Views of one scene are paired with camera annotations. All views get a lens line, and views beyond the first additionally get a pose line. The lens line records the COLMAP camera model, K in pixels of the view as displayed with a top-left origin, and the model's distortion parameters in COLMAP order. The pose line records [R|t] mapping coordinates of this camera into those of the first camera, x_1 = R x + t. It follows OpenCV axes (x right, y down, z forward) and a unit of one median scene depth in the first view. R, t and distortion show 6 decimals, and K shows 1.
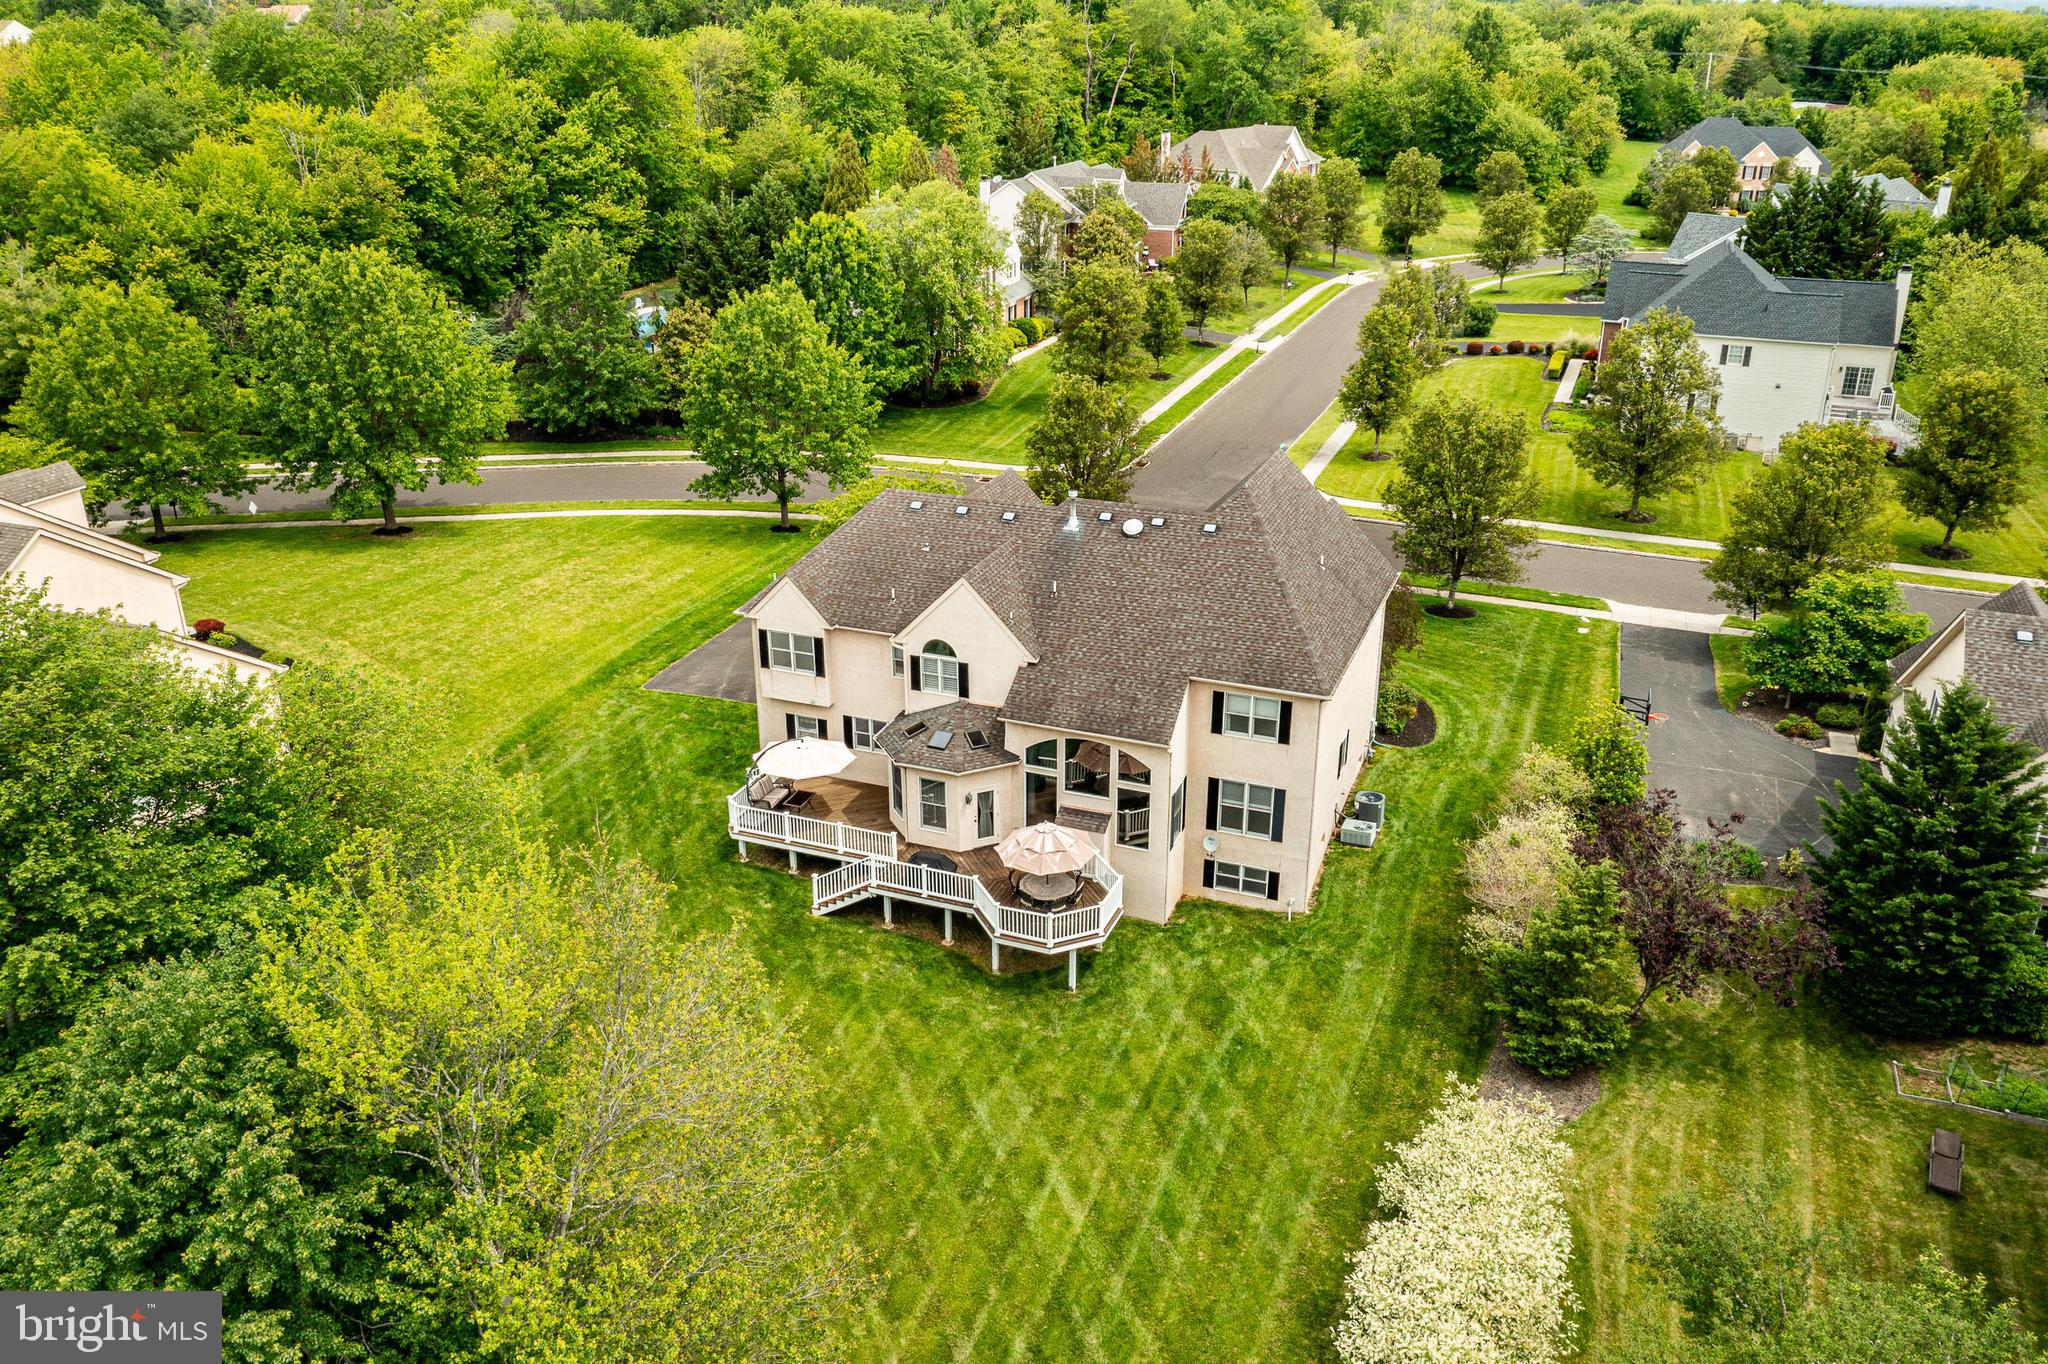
lens RADIAL K [[1609.3, 0, 1026.6], [0, 1609.3, 680.3], [0, 0, 1]] dist [-0.014484, 0.002702]
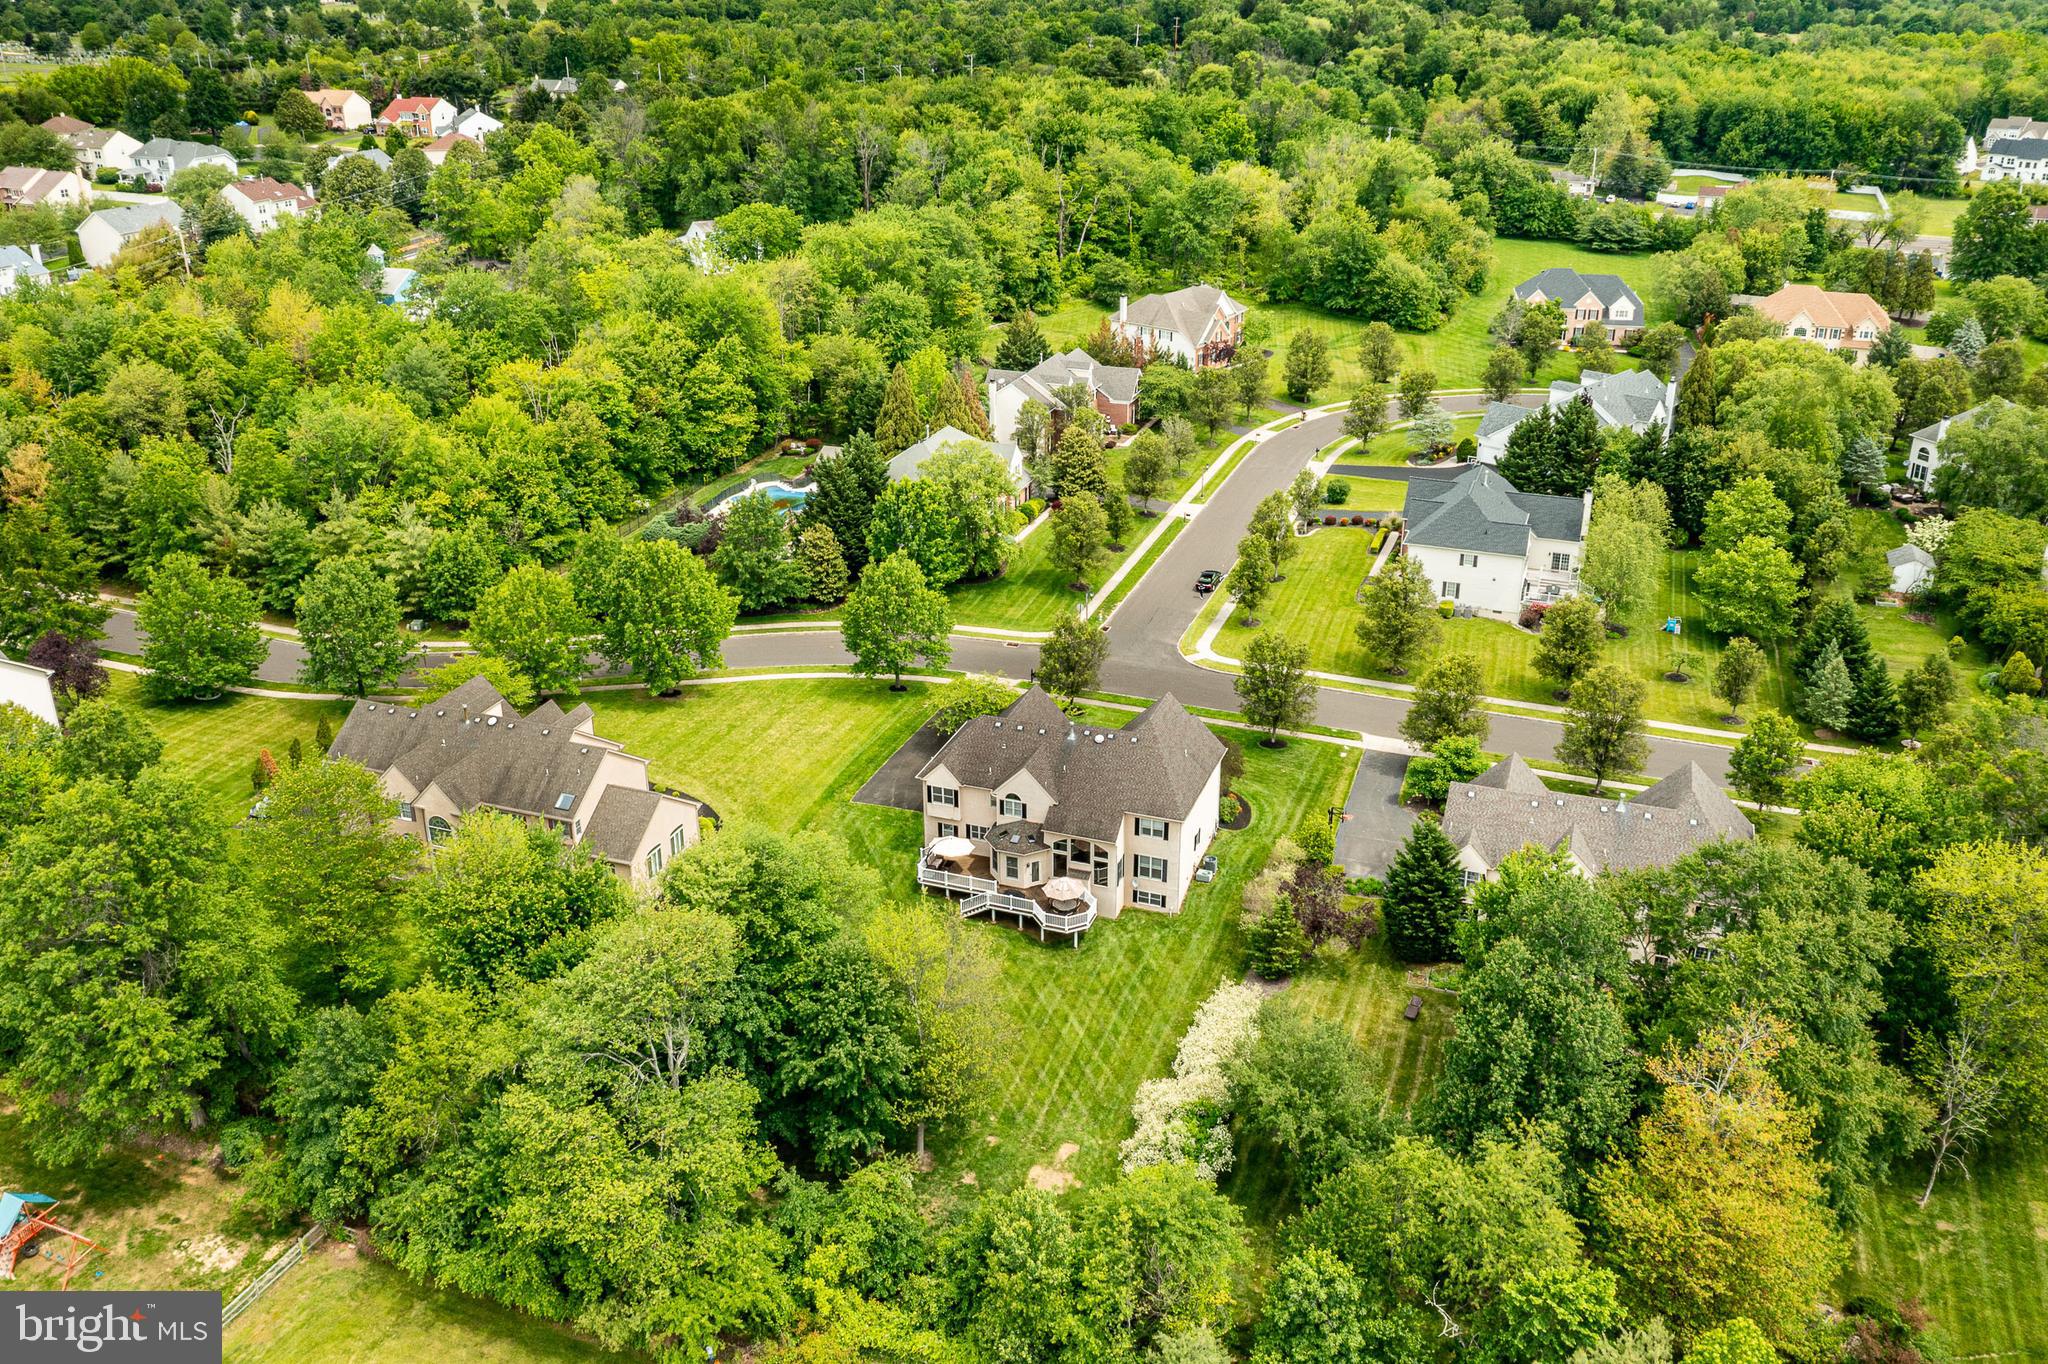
lens RADIAL K [[1651.4, 0, 1026.6], [0, 1651.4, 649.9], [0, 0, 1]] dist [-0.023685, 0.009259]
pose [[0.999764, -0.011861, 0.018222, -0.067973], [0.011911, 0.999926, -0.002607, -0.197194], [-0.018190, 0.002824, 0.999831, -1.168368]]
